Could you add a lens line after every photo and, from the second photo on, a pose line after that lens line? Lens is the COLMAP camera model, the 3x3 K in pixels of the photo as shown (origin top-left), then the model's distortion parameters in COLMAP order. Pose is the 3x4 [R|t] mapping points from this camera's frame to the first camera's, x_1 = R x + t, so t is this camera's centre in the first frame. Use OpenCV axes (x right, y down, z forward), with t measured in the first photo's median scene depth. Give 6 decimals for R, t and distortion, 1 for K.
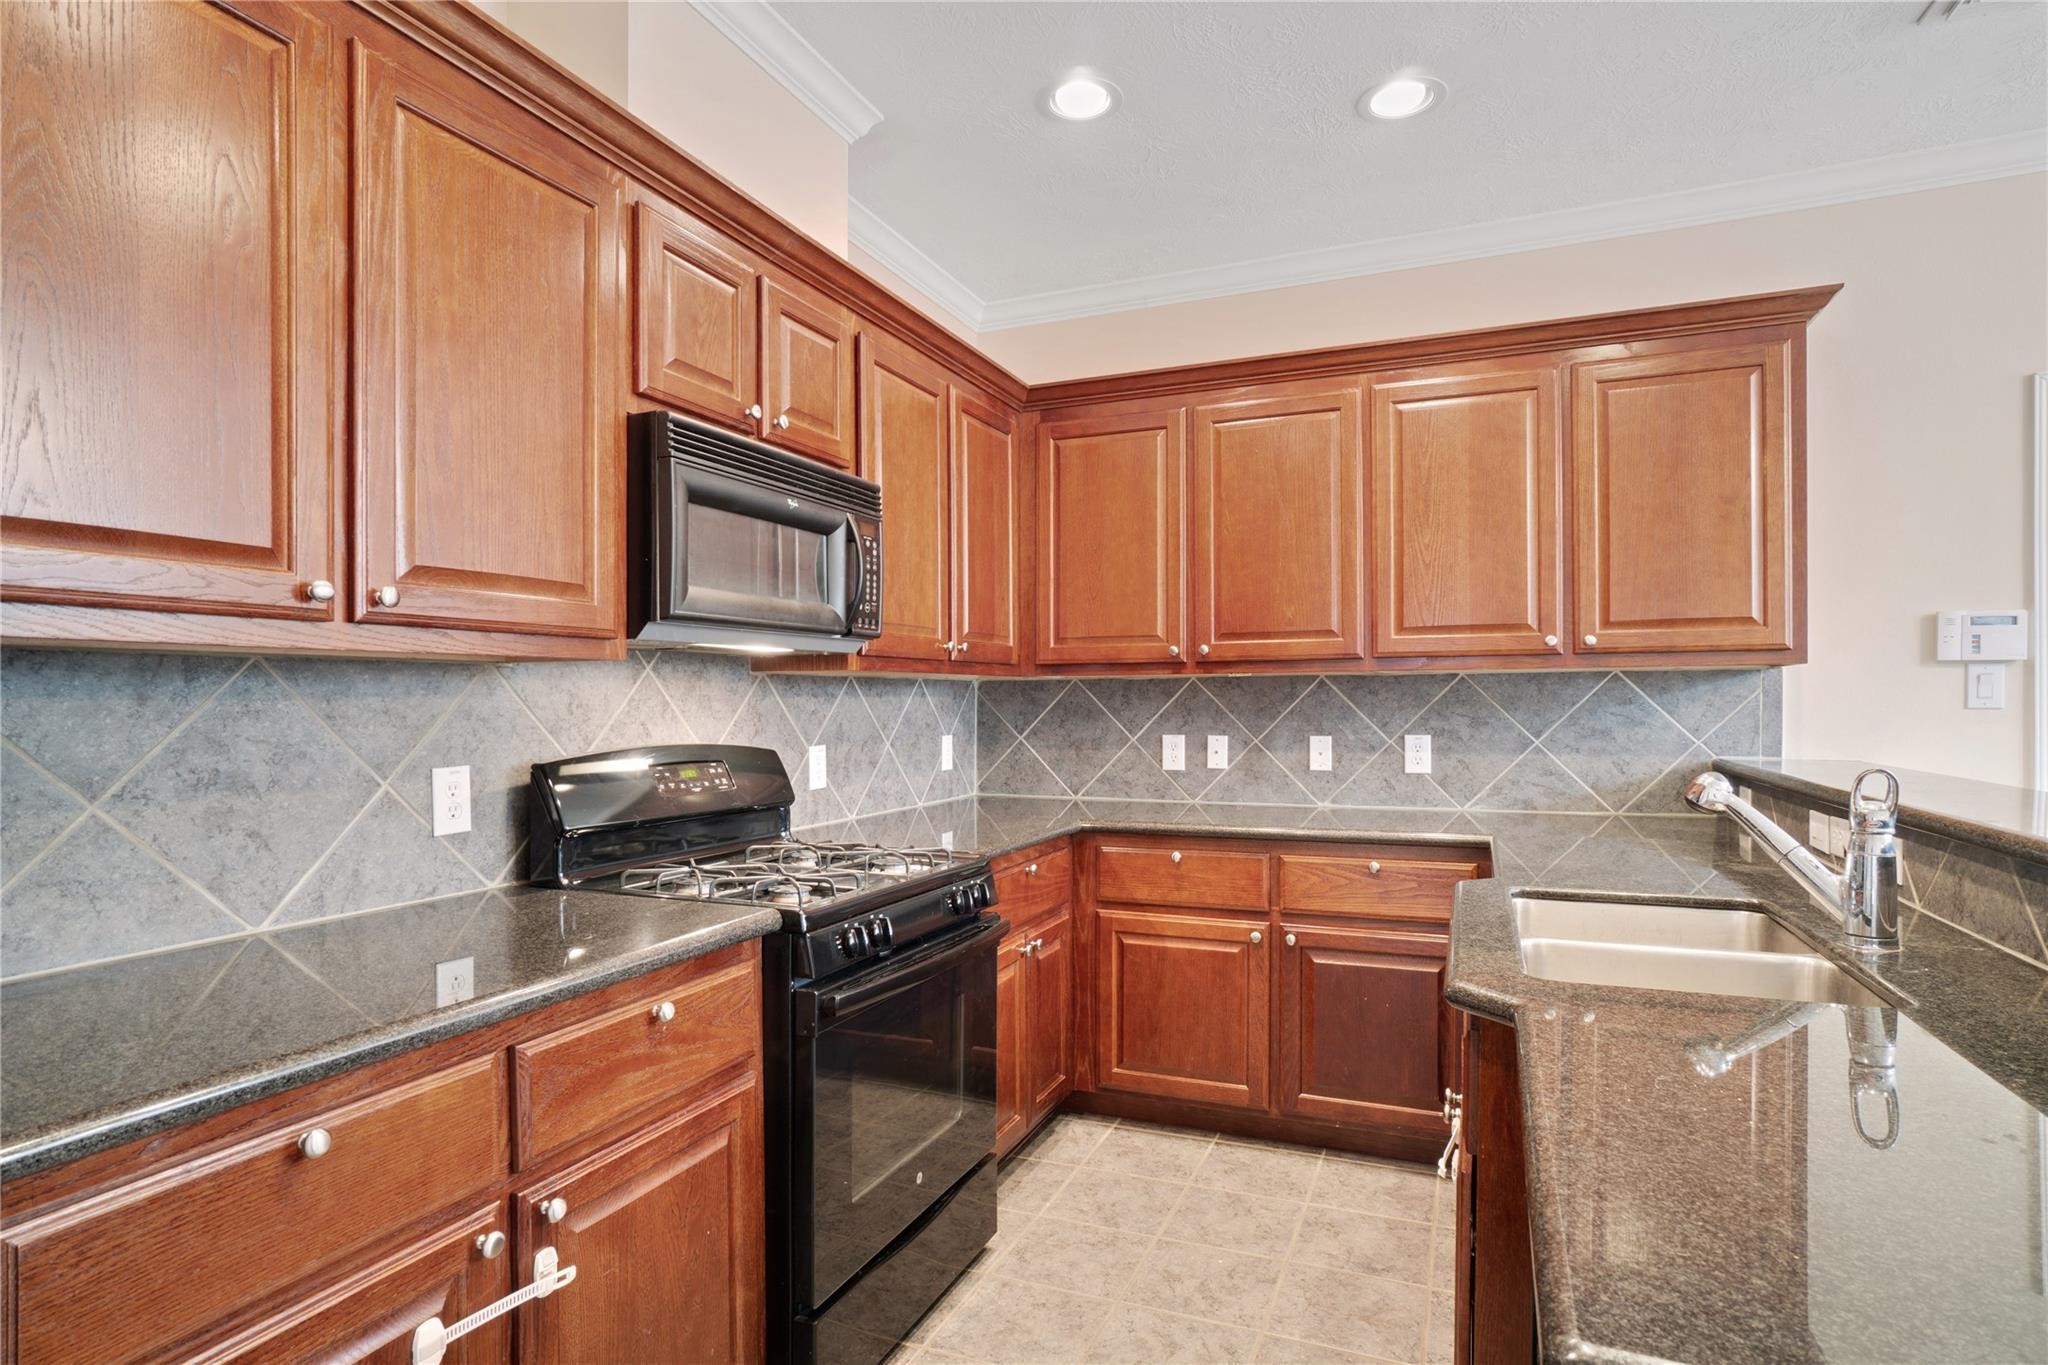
lens RADIAL K [[1090.0, 0, 1020.2], [0, 1090.0, 707.2], [0, 0, 1]] dist [-0.031392, 0.014520]
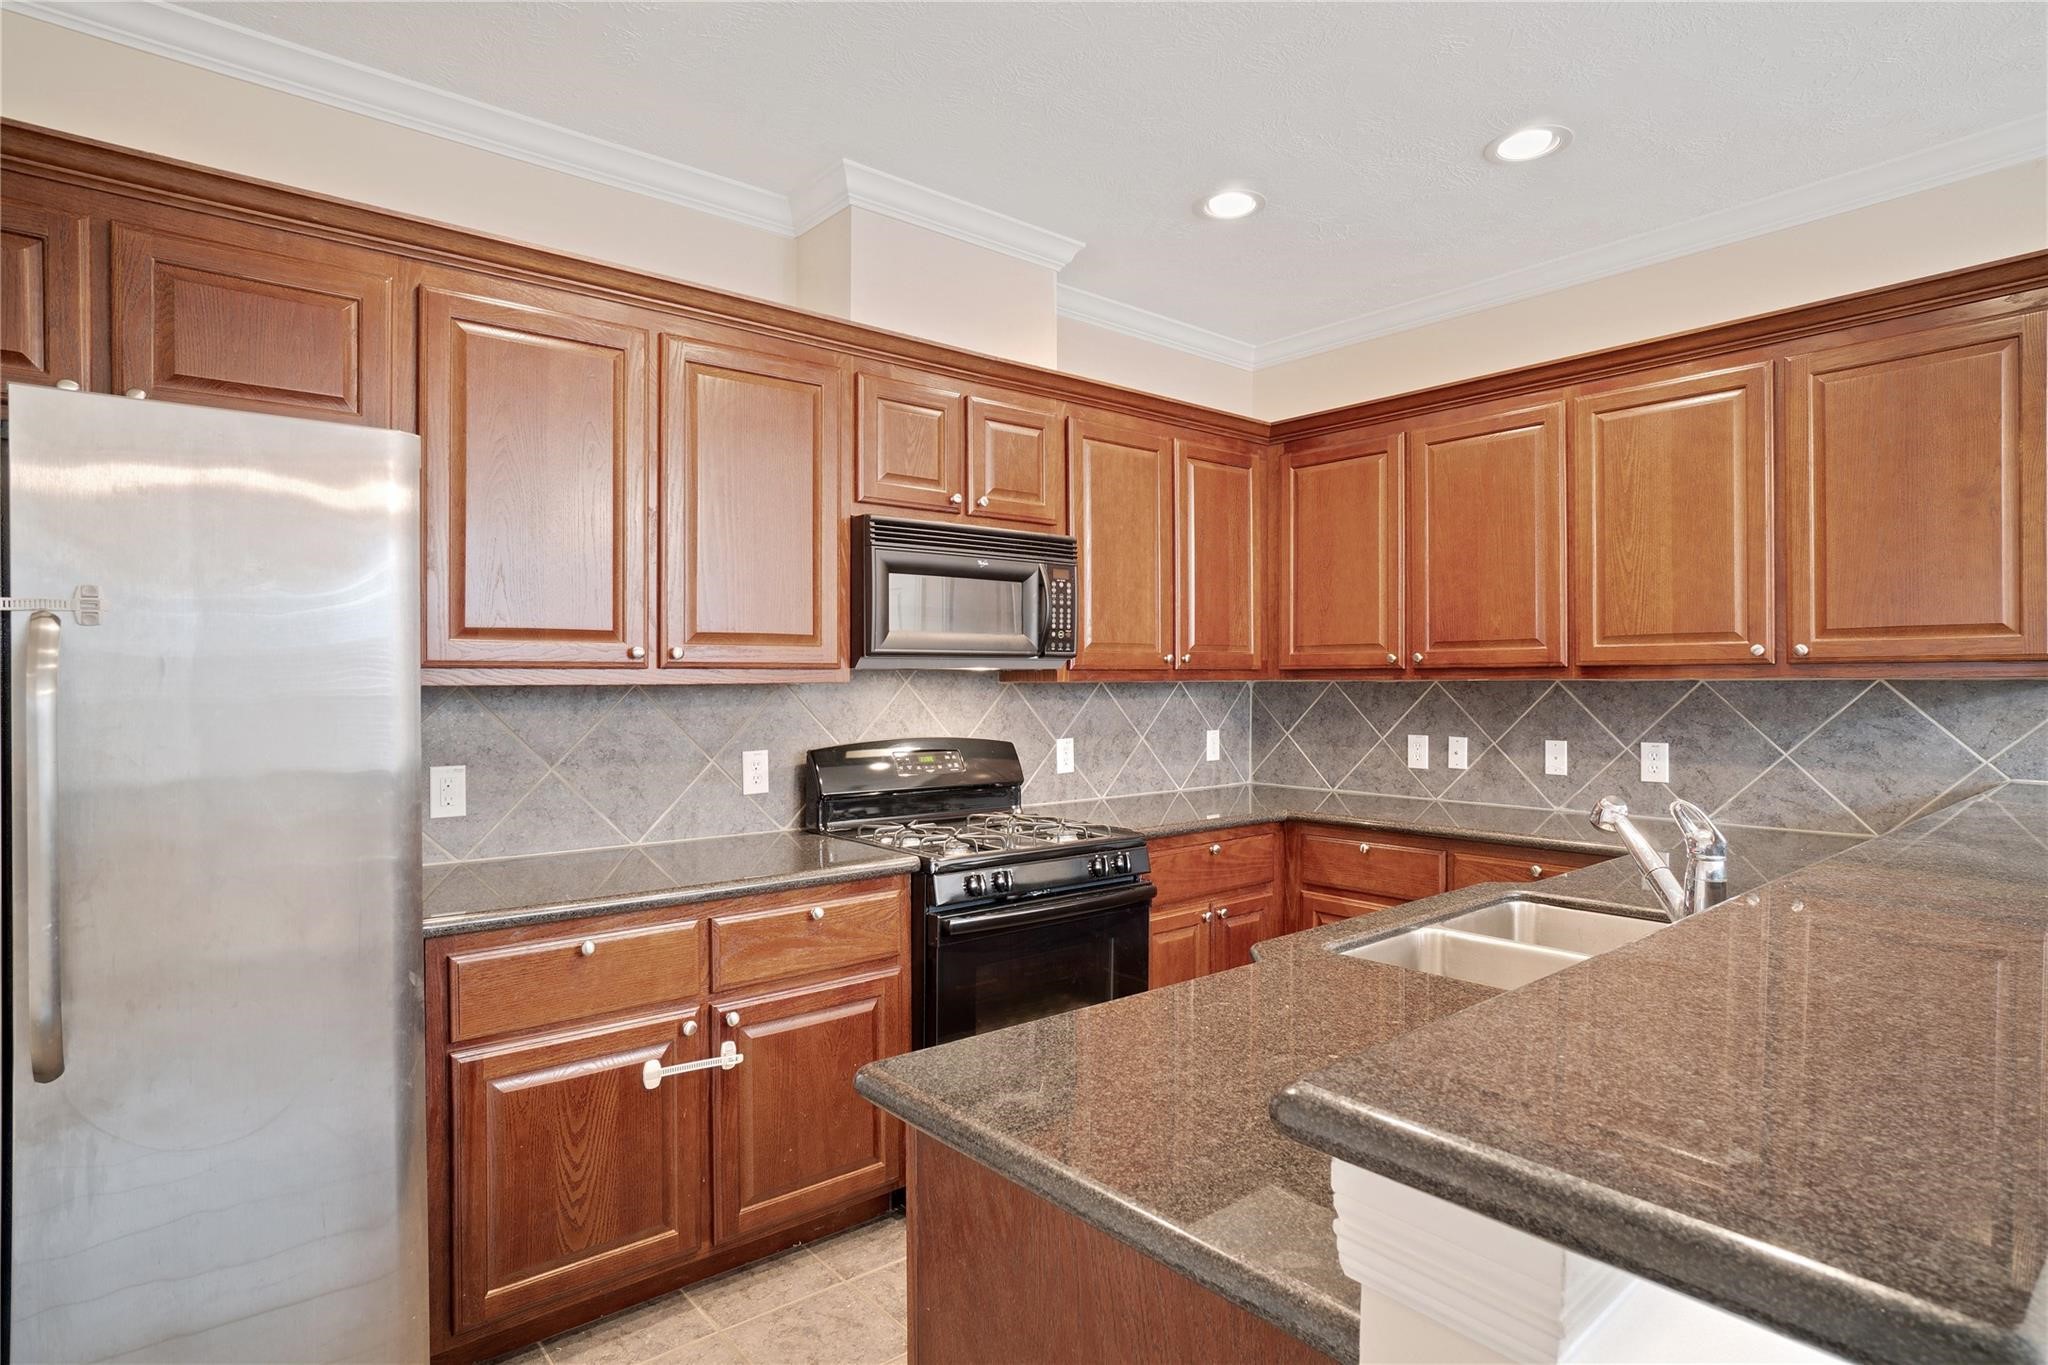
lens RADIAL K [[1090.0, 0, 1008.5], [0, 1090.0, 672.3], [0, 0, 1]] dist [-0.031392, 0.014520]
pose [[0.888815, -0.000120, -0.458266, 0.352752], [-0.005057, 0.999937, -0.010070, -0.029938], [0.458239, 0.011268, 0.888758, -0.154001]]
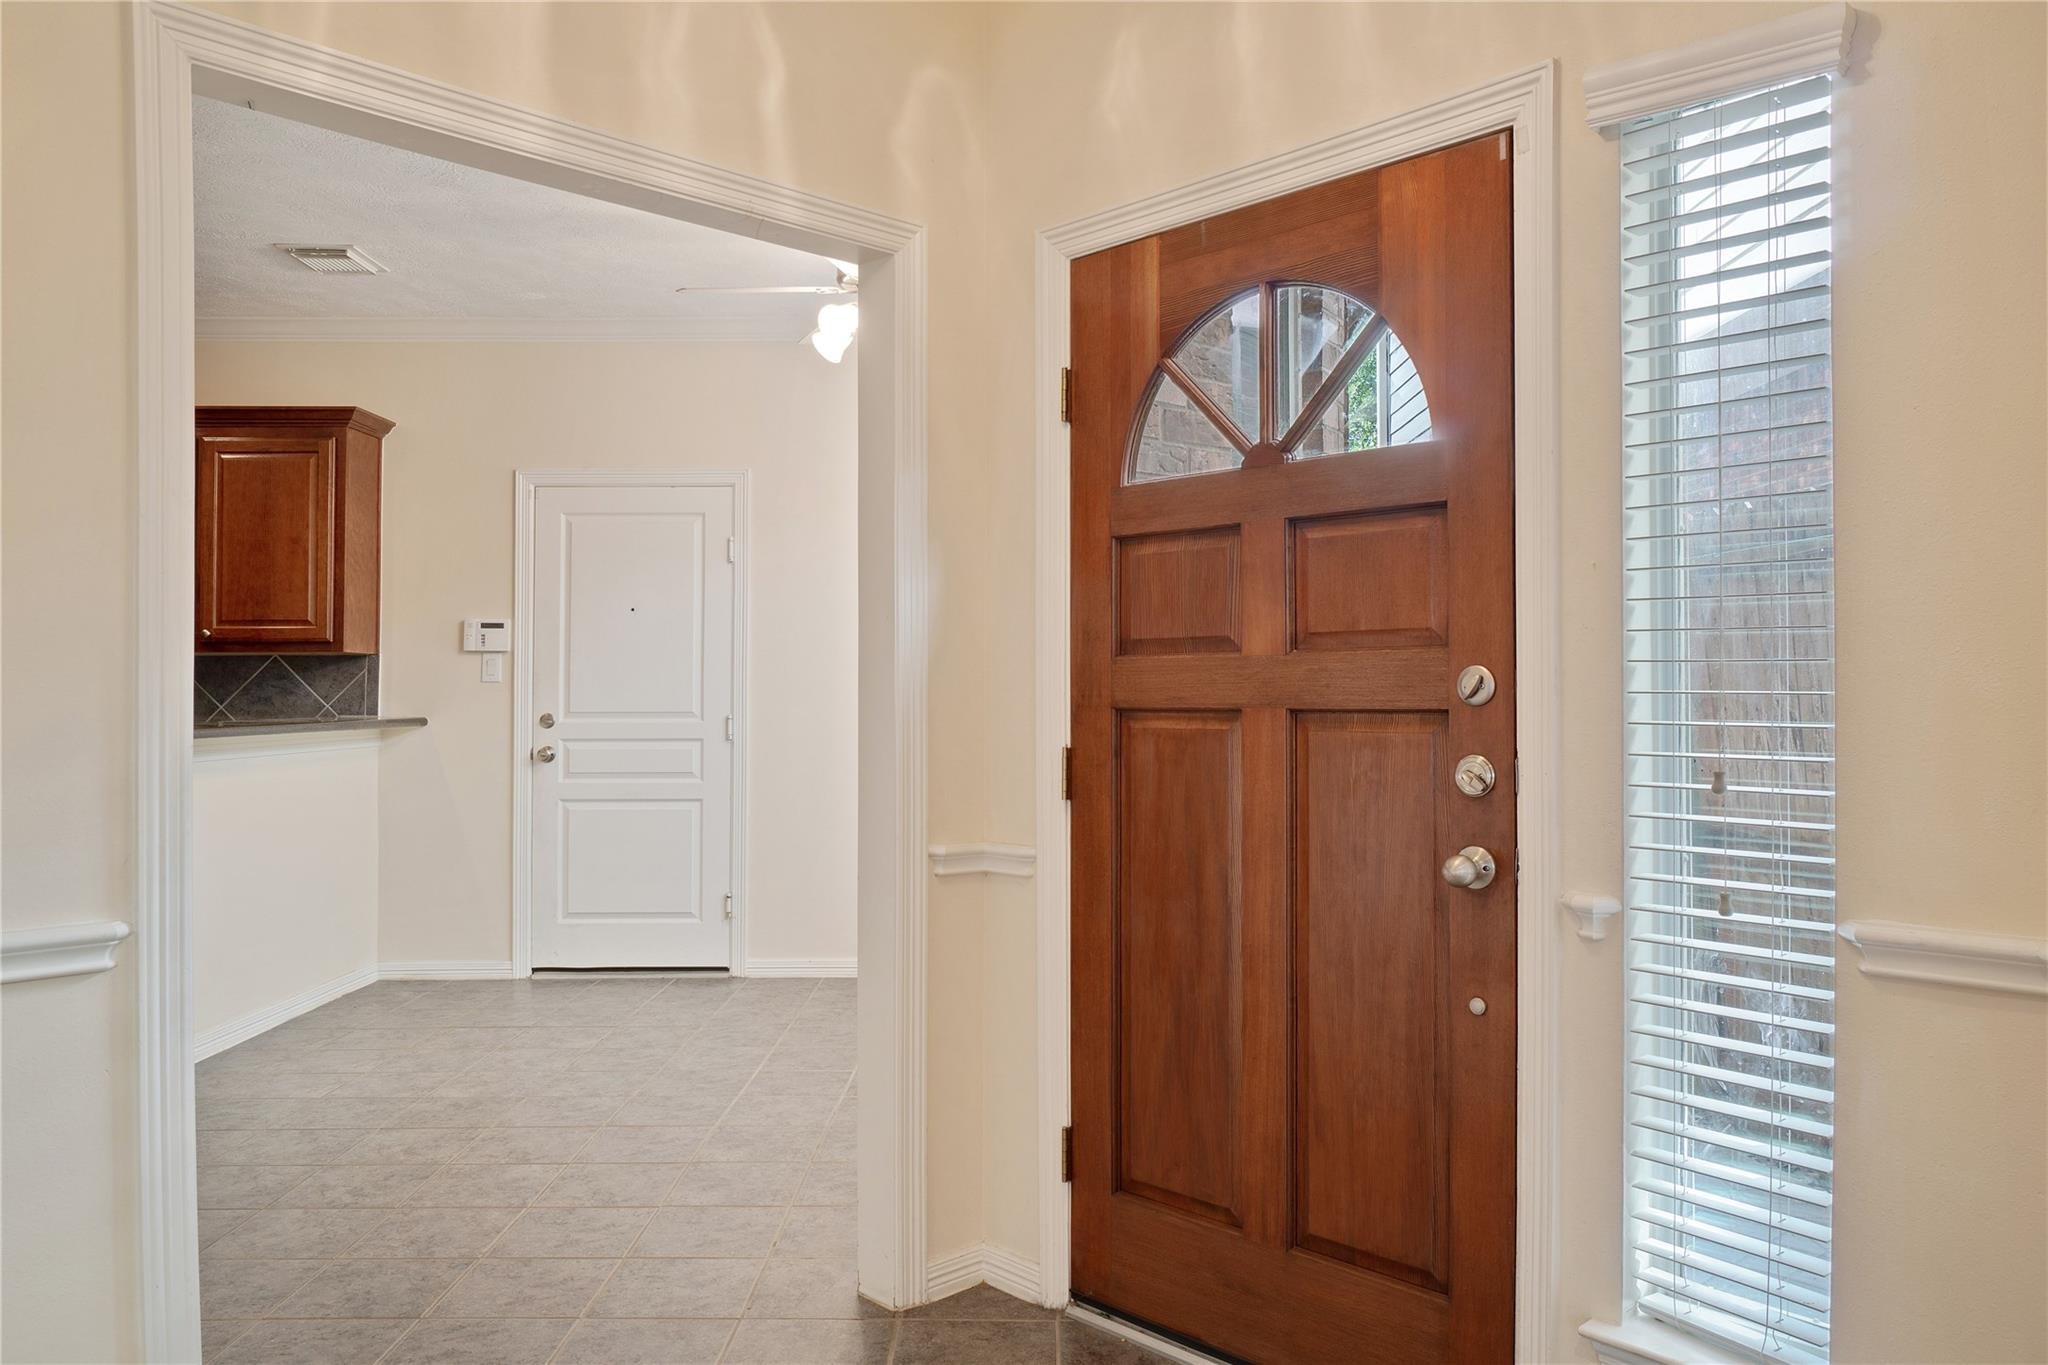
lens RADIAL K [[1463.6, 0, 1022.4], [0, 1463.6, 694.9], [0, 0, 1]] dist [0.011484, -0.000552]
pose [[0.920062, 0.003182, 0.391760, 0.782419], [0.001405, 0.999934, -0.011421, 0.045557], [-0.391771, 0.011059, 0.919996, -1.254434]]
